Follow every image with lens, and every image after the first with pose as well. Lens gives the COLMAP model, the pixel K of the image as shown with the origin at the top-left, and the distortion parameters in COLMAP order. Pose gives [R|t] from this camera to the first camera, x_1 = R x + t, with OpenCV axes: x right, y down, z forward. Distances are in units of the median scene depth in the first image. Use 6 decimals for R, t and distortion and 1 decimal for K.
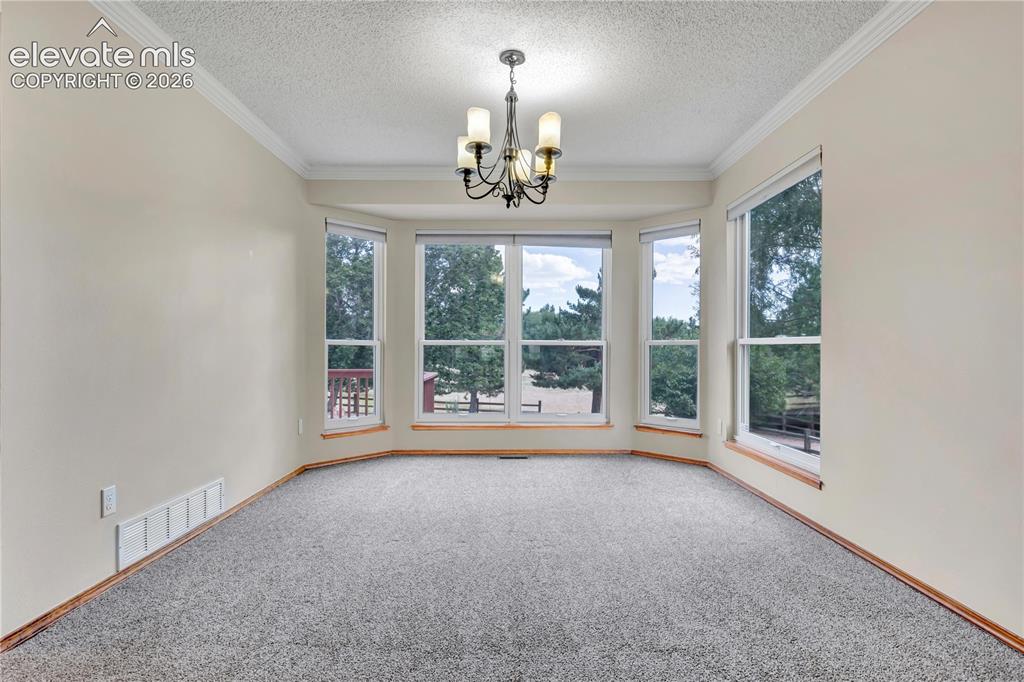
lens RADIAL K [[526.4, 0, 518.2], [0, 526.4, 345.1], [0, 0, 1]] dist [-0.000875, 0.000083]
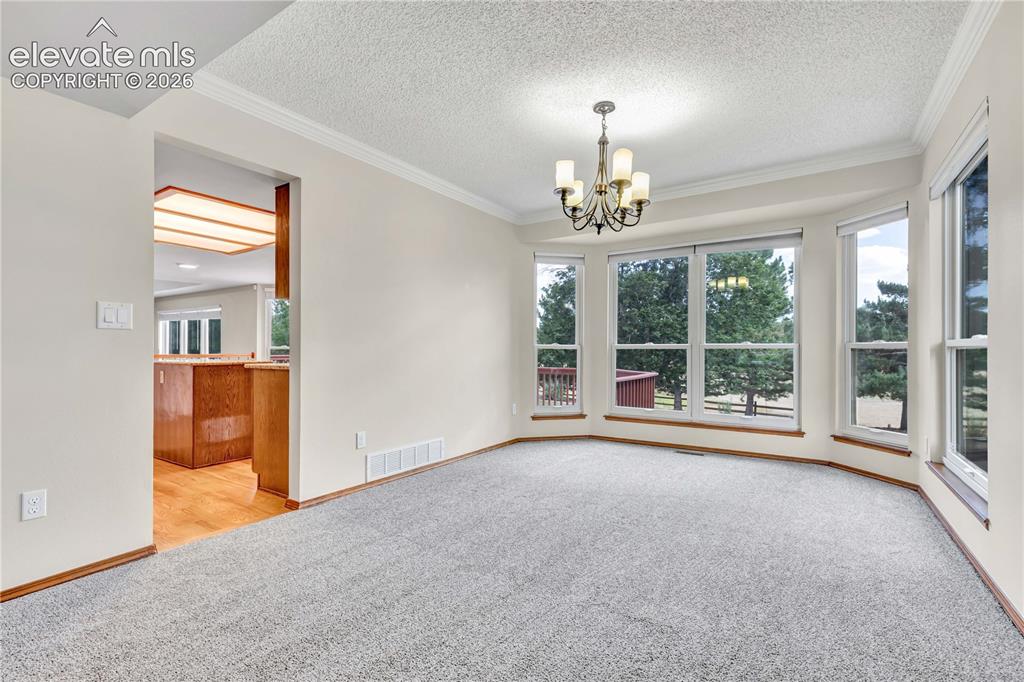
lens RADIAL K [[466.9, 0, 513.9], [0, 466.9, 345.8], [0, 0, 1]] dist [0.007035, -0.000101]
pose [[0.828025, -0.006034, -0.560659, 0.246156], [0.002745, 0.999974, -0.006709, -0.000213], [0.560685, 0.004016, 0.828019, 0.006617]]
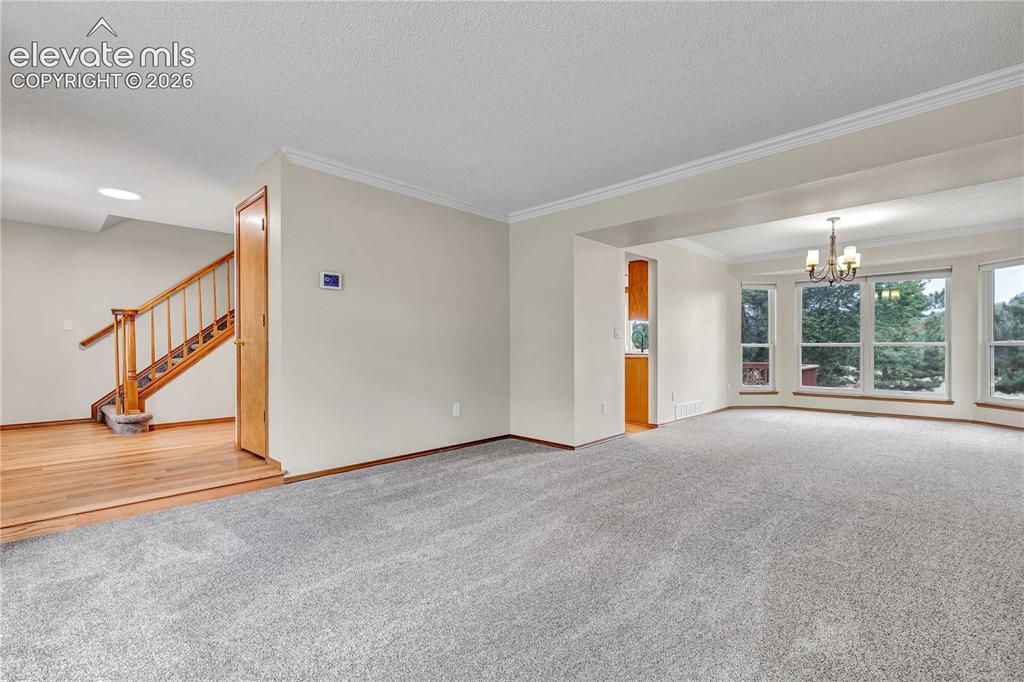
lens RADIAL K [[466.9, 0, 510.3], [0, 466.9, 345.9], [0, 0, 1]] dist [0.007035, -0.000101]
pose [[0.709338, -0.007262, -0.704831, 0.251909], [0.005924, 0.999973, -0.004341, -0.001058], [0.704844, -0.001096, 0.709362, -0.842768]]
